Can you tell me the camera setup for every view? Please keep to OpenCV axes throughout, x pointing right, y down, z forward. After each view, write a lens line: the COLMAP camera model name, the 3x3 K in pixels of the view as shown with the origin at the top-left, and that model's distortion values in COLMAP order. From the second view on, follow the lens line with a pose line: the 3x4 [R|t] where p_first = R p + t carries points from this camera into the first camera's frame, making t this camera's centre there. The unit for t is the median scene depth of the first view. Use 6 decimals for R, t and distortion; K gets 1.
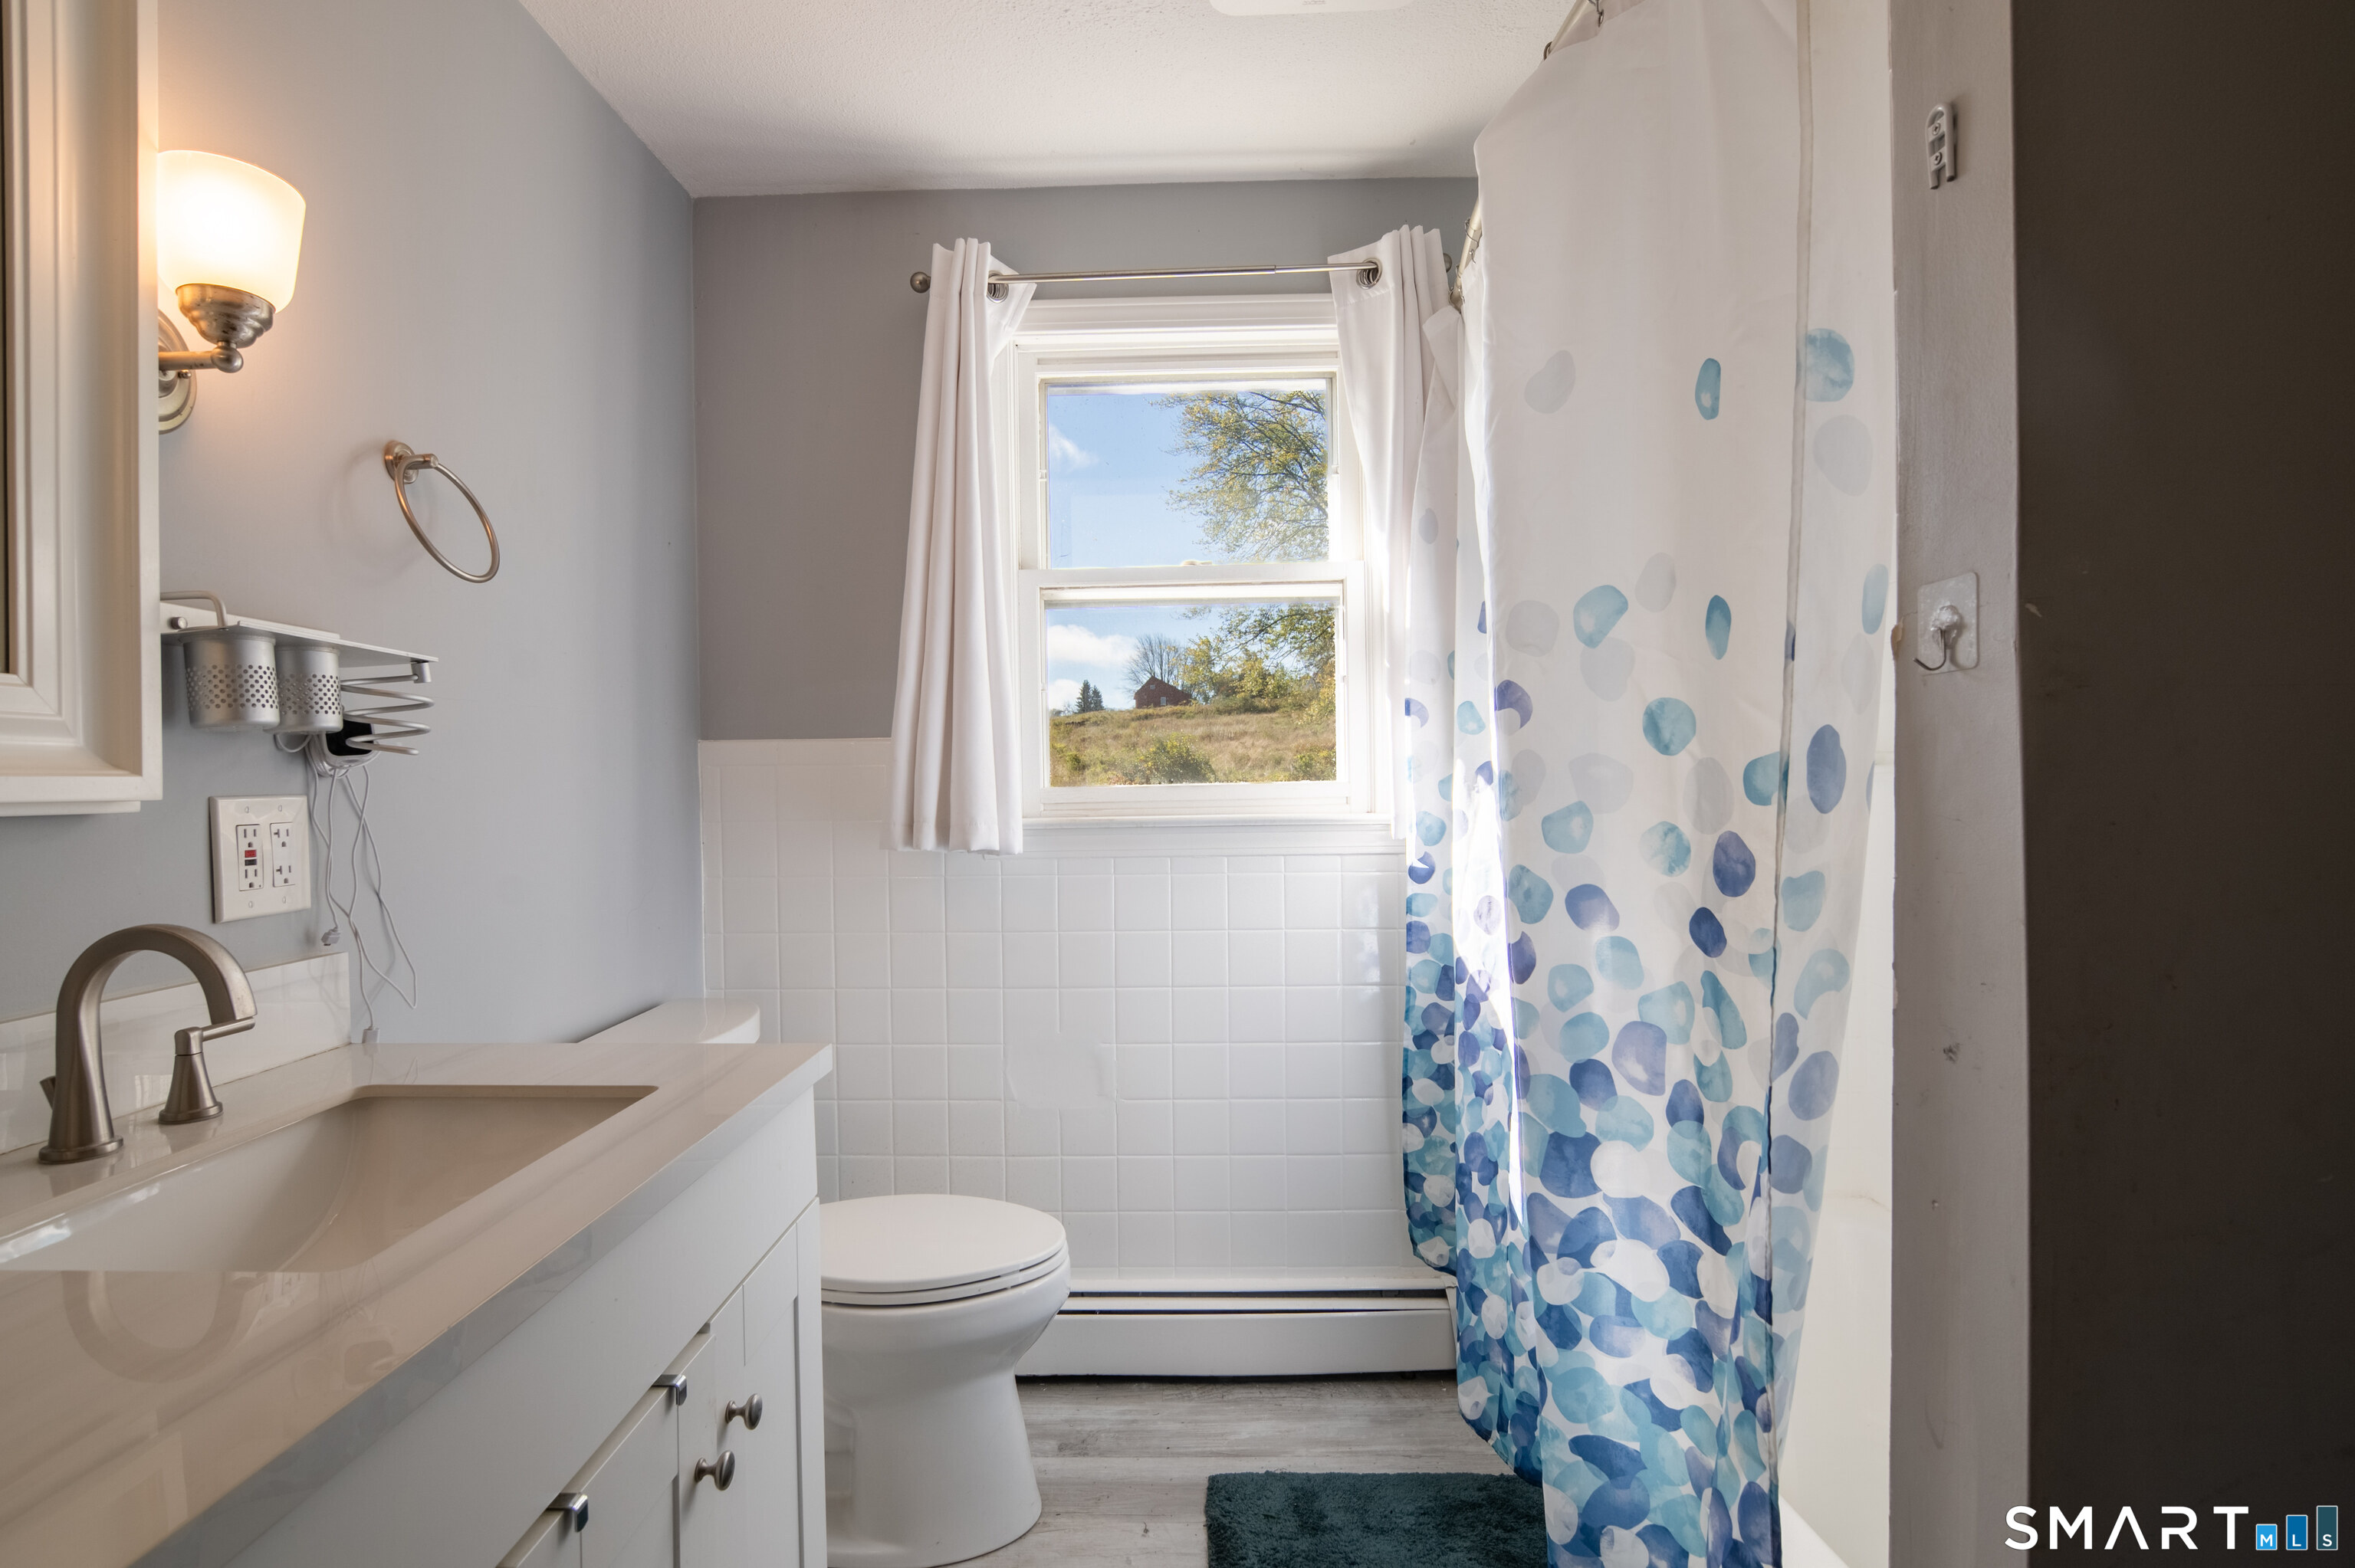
lens RADIAL K [[1153.3, 0, 1160.2], [0, 1153.3, 790.2], [0, 0, 1]] dist [-0.034254, 0.012356]
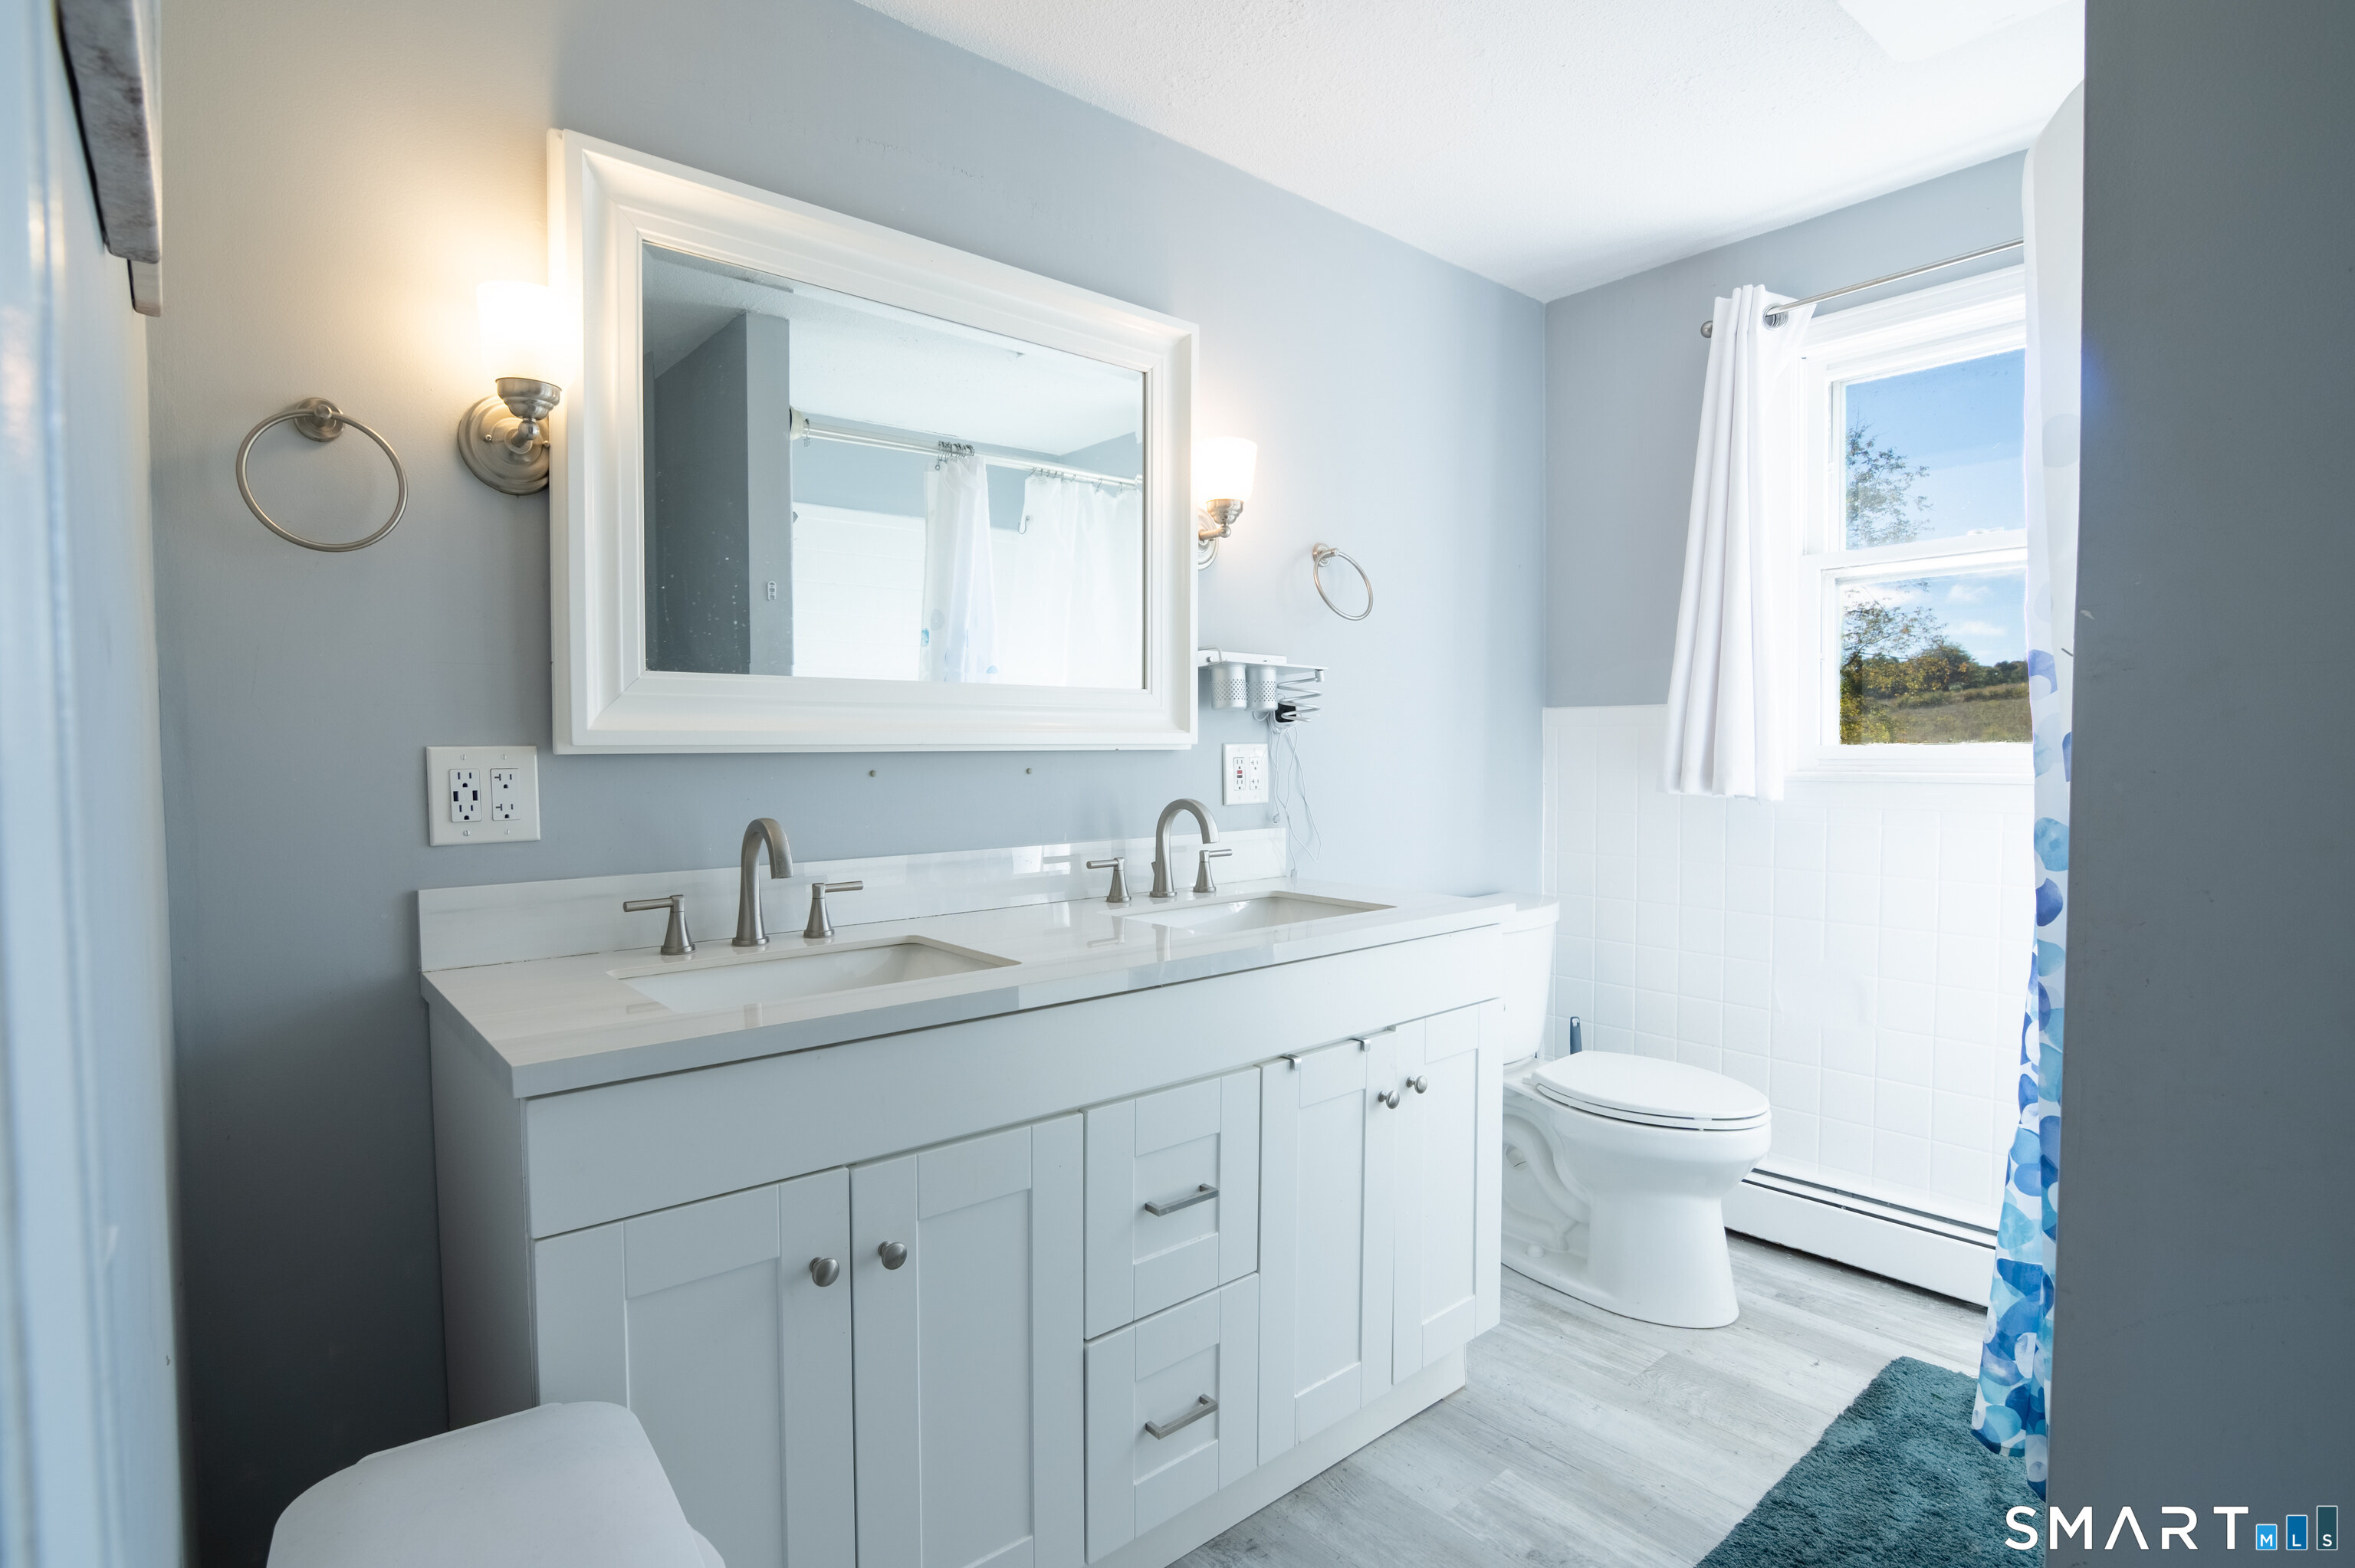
lens RADIAL K [[1120.5, 0, 1260.1], [0, 1120.5, 779.6], [0, 0, 1]] dist [-0.034405, -0.000117]
pose [[0.716419, 0.030908, -0.696985, 0.551249], [-0.011452, 0.999405, 0.032547, 0.004210], [0.697576, -0.015336, 0.716347, -0.356887]]
